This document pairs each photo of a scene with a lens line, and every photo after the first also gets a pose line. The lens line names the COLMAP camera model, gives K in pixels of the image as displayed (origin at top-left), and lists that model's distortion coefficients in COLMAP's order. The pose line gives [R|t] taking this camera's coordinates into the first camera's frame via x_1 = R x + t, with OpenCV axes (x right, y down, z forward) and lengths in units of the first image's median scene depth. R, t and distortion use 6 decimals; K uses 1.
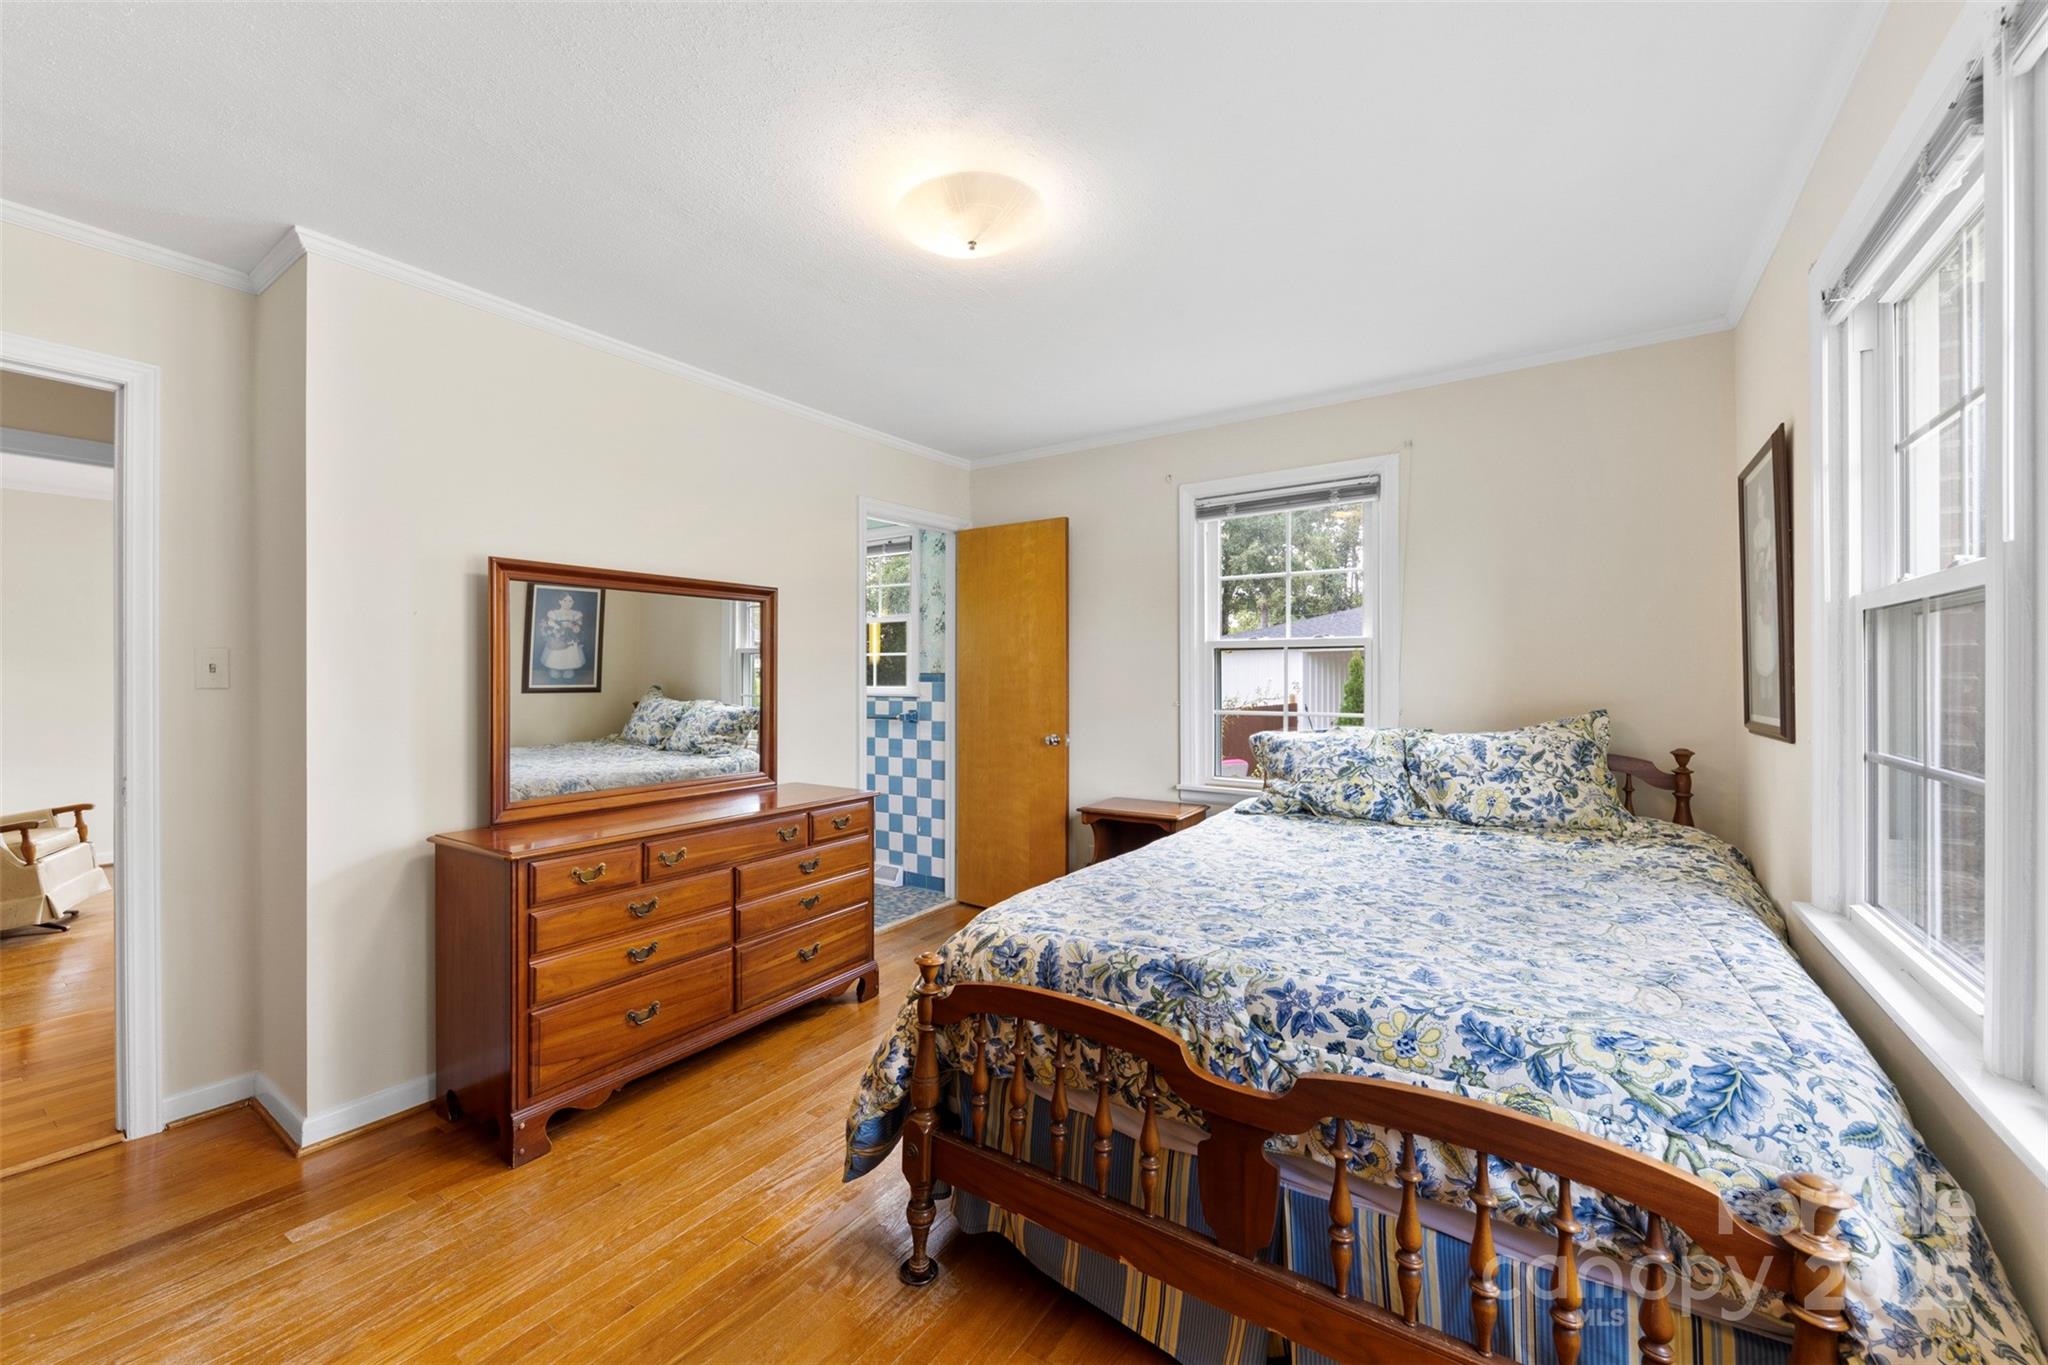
lens RADIAL K [[802.2, 0, 1023.1], [0, 802.2, 684.3], [0, 0, 1]] dist [0.001263, -0.000361]
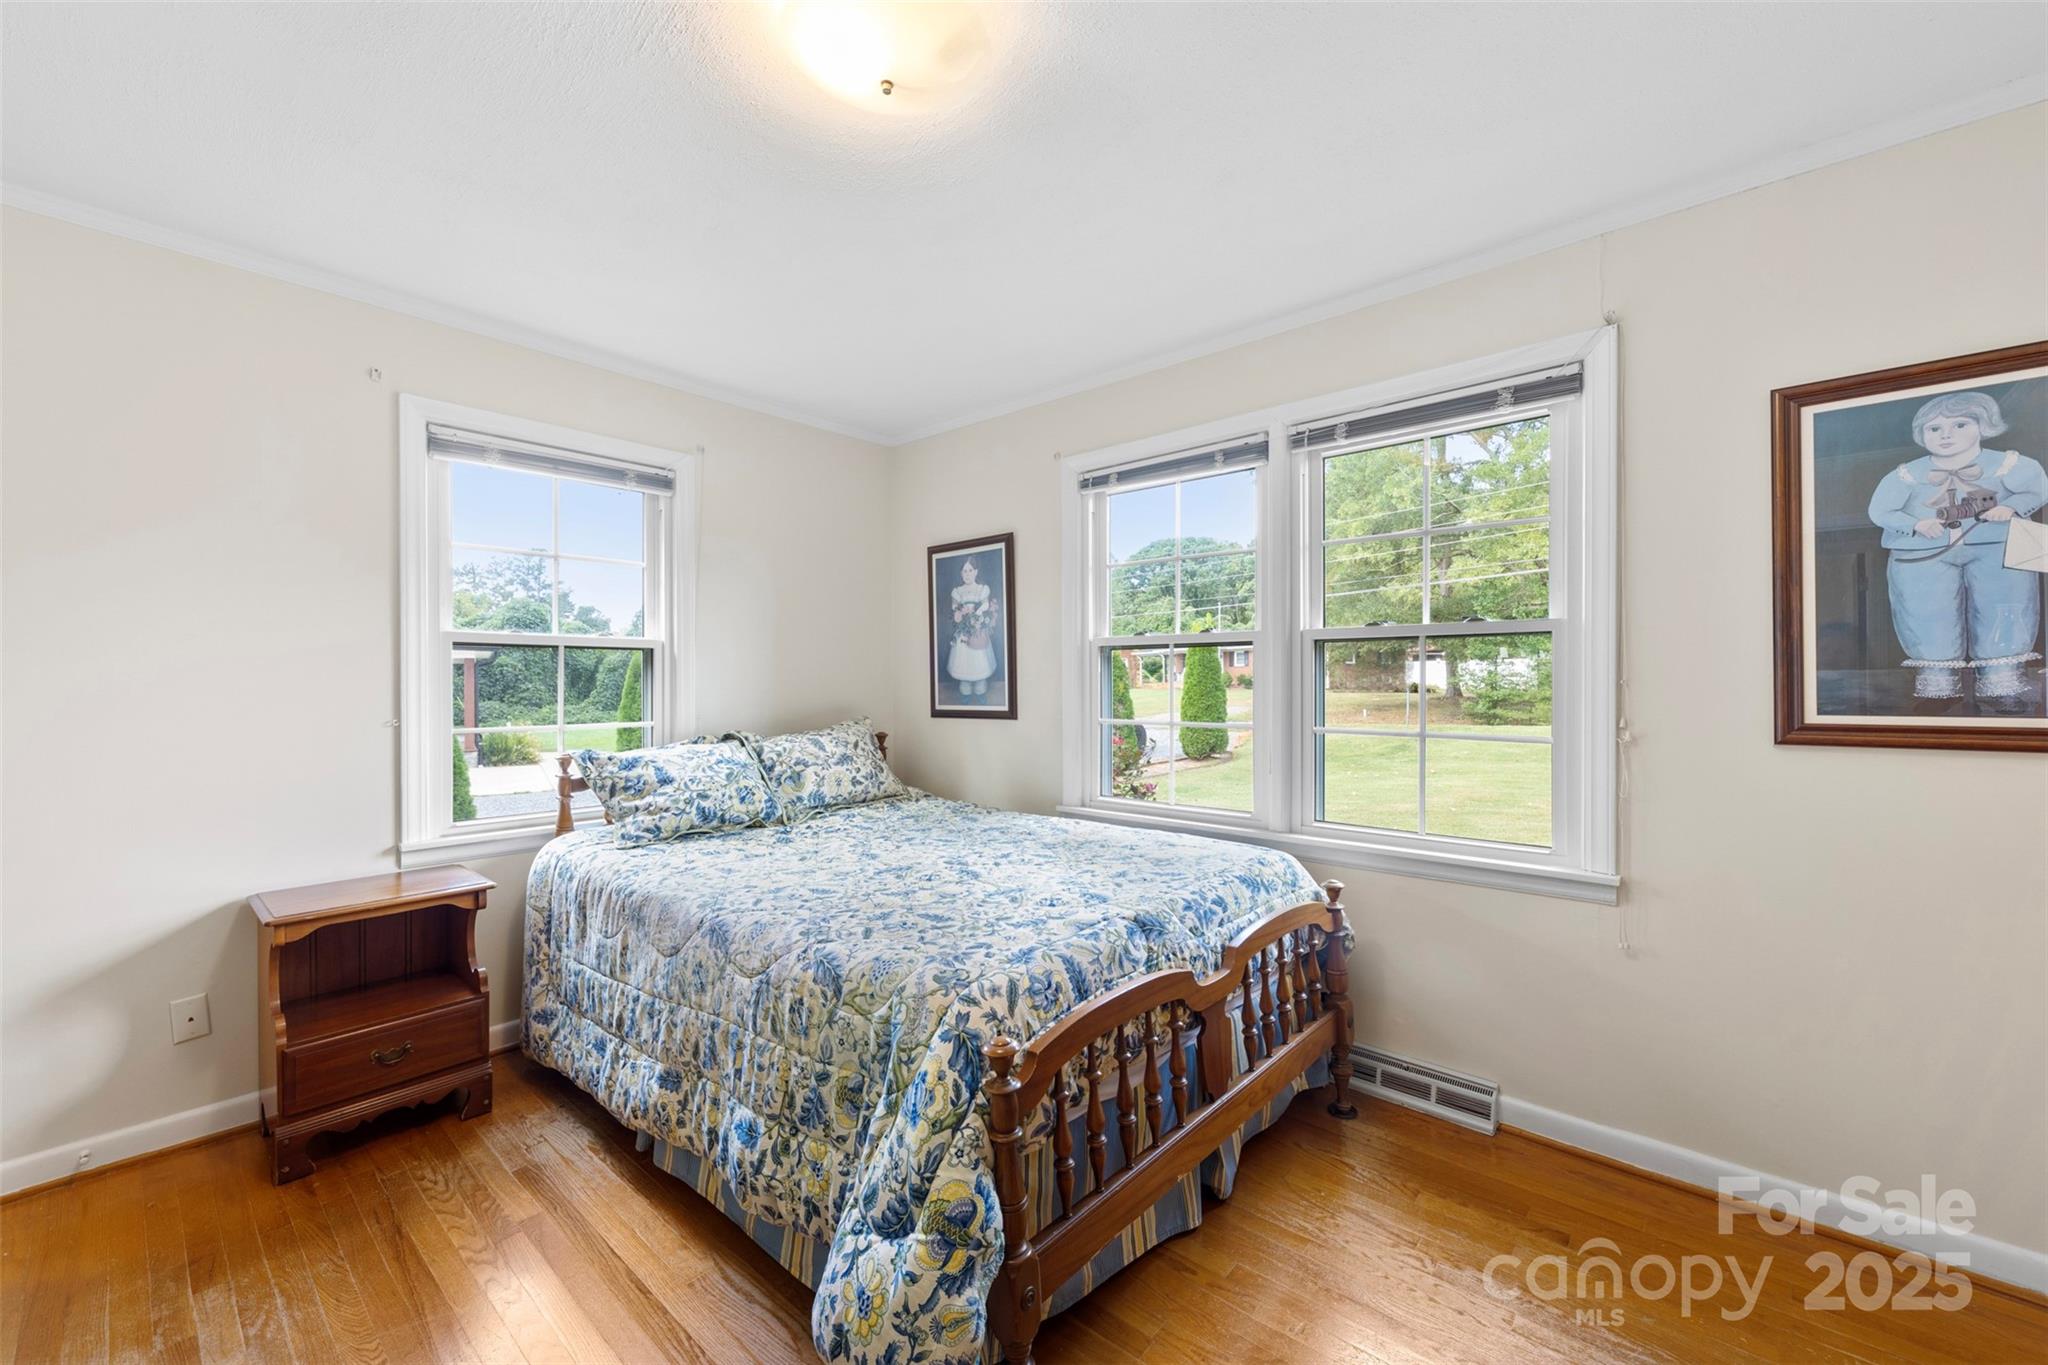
lens RADIAL K [[802.2, 0, 1026.2], [0, 802.2, 687.1], [0, 0, 1]] dist [0.001263, -0.000361]
pose [[0.131468, -0.013163, 0.991233, -0.922513], [-0.001763, 0.999907, 0.013512, -0.025341], [-0.991319, -0.003524, 0.131432, 0.883474]]
